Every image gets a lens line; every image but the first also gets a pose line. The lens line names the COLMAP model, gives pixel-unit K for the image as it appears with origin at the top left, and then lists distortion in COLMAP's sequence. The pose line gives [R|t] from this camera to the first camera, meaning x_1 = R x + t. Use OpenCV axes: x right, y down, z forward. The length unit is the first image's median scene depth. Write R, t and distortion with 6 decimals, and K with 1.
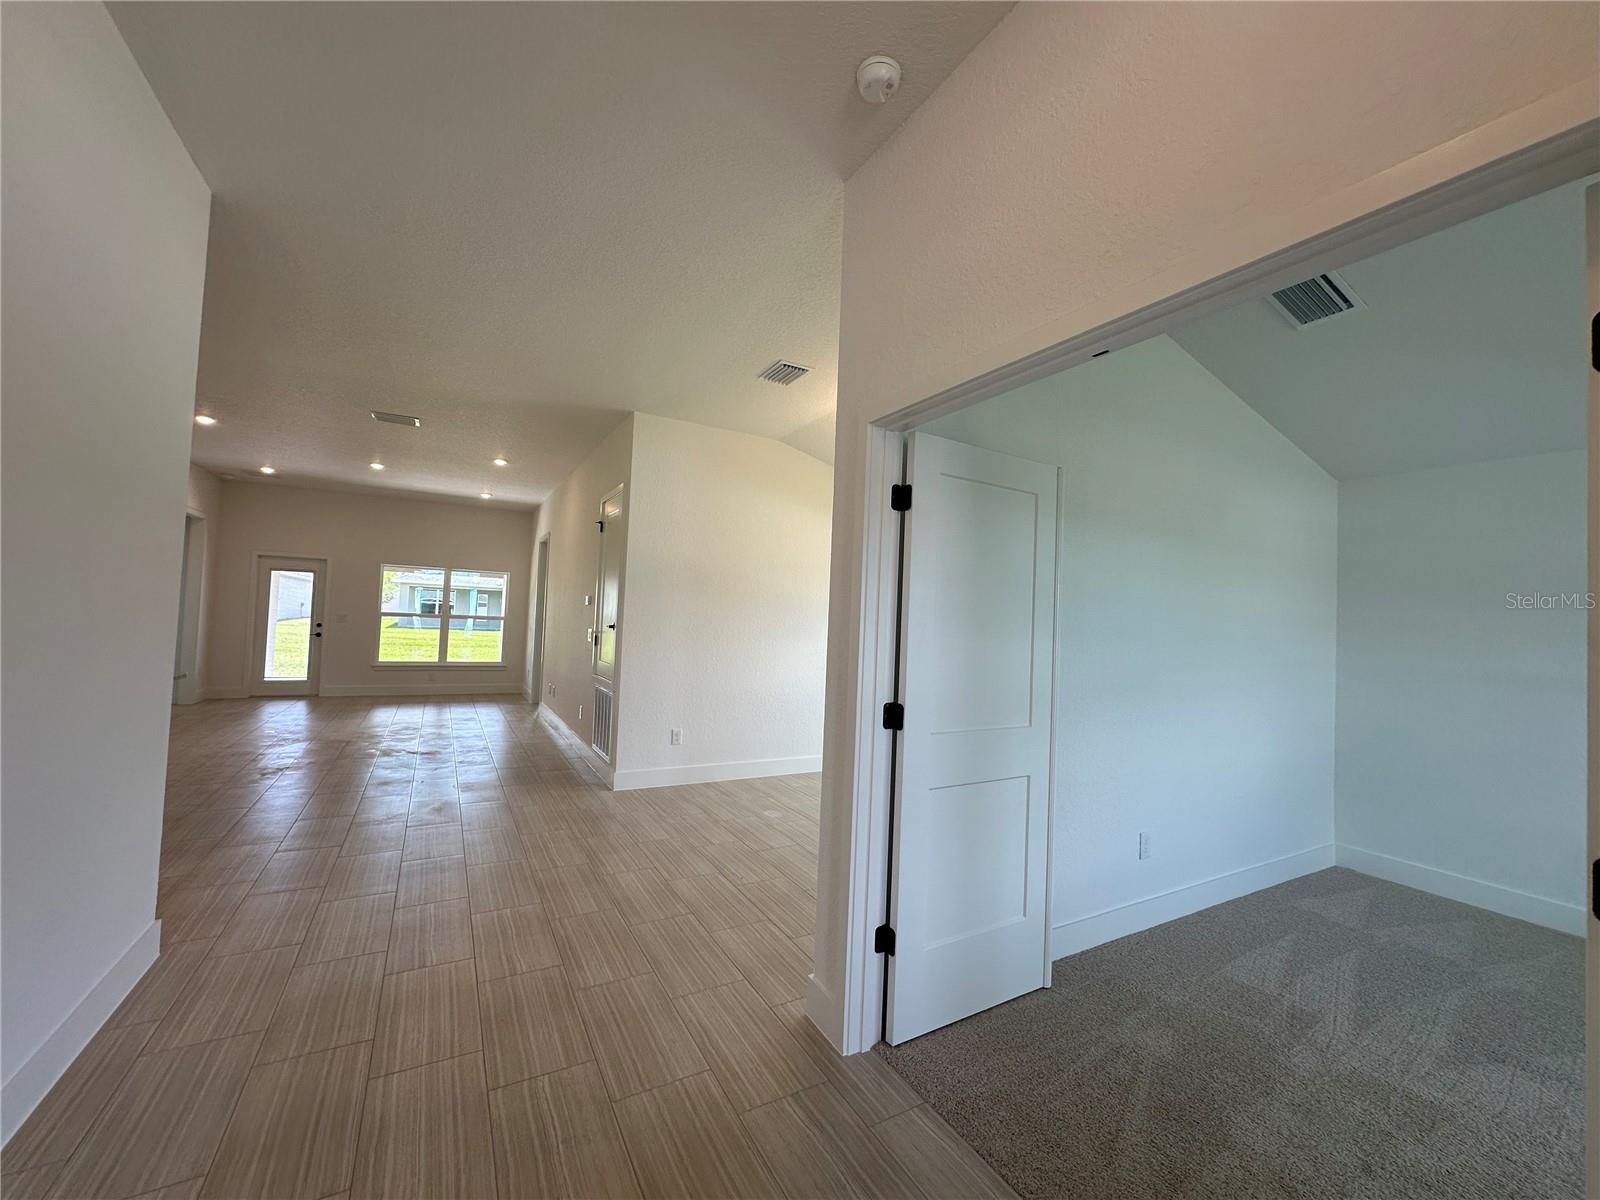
lens RADIAL K [[631.2, 0, 800.5], [0, 631.2, 596.4], [0, 0, 1]] dist [0.002415, 0.000210]
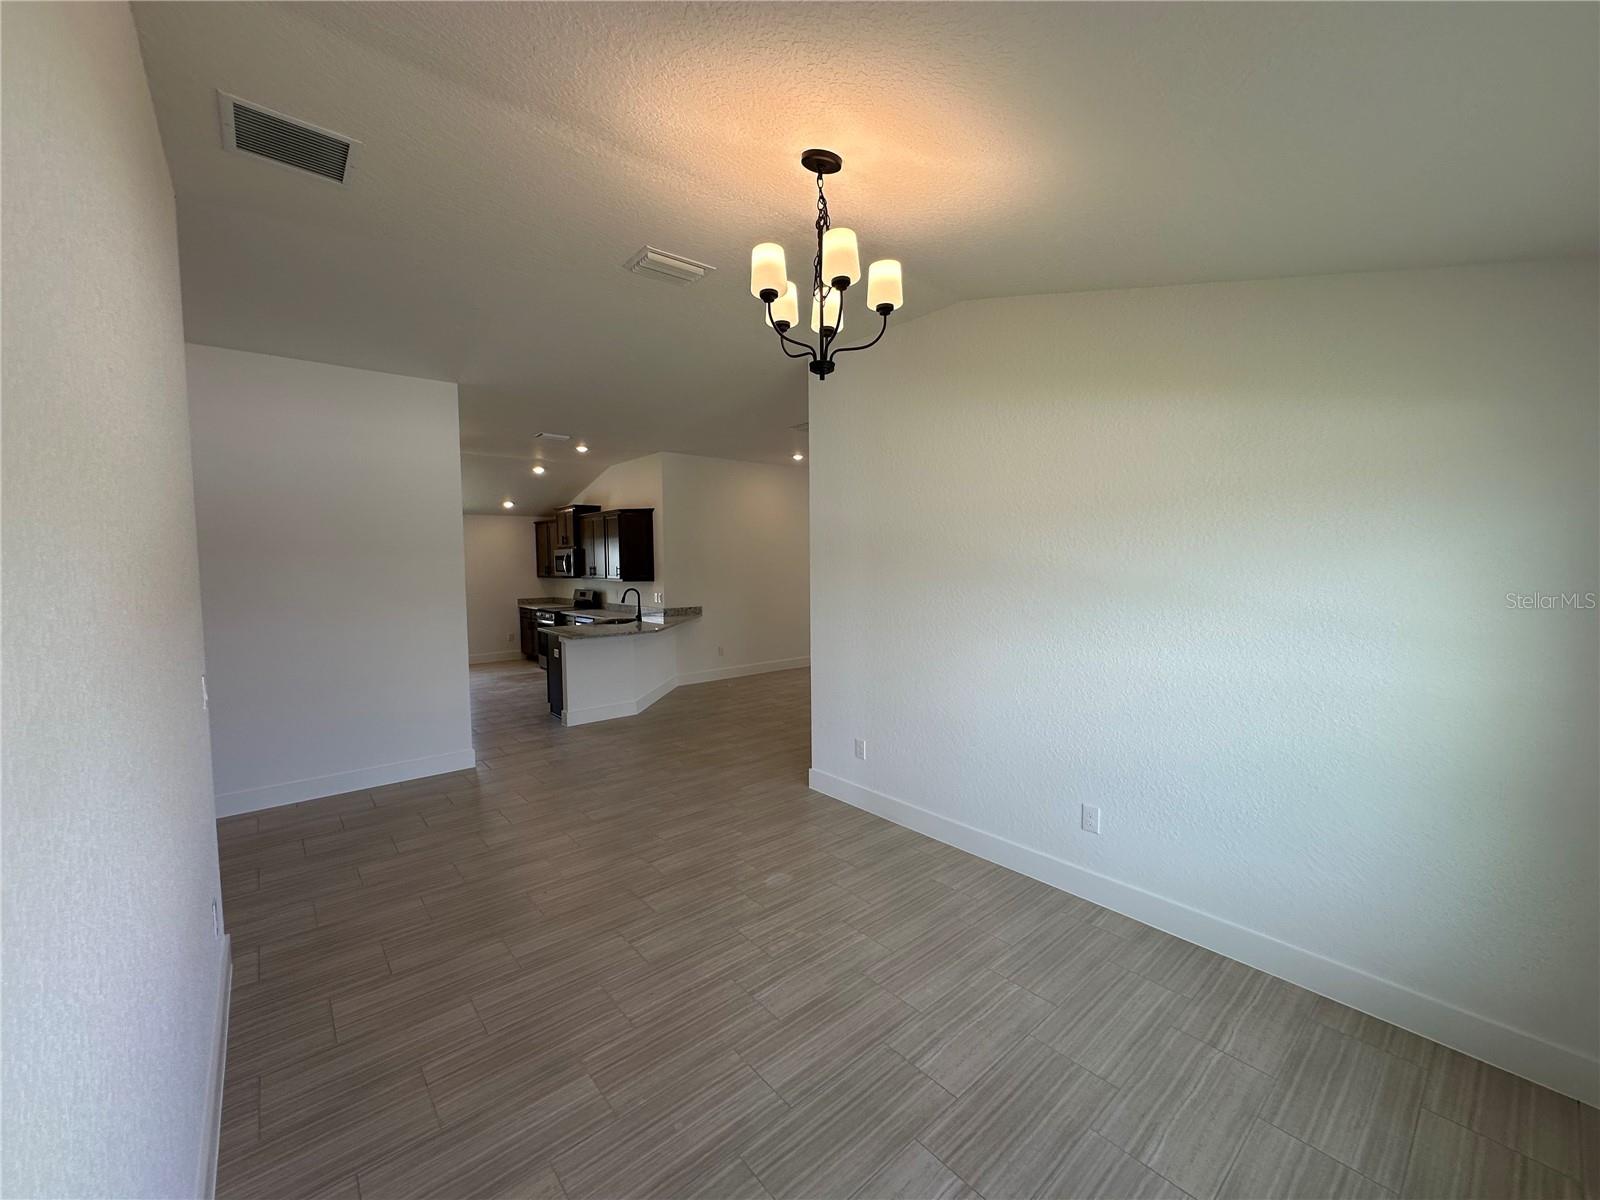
lens RADIAL K [[631.2, 0, 800.5], [0, 631.2, 596.4], [0, 0, 1]] dist [0.002415, 0.000210]
pose [[0.190001, 0.009060, -0.981742, 0.682090], [0.054107, 0.998341, 0.019684, 0.011453], [0.980292, -0.056859, 0.189196, 0.937609]]
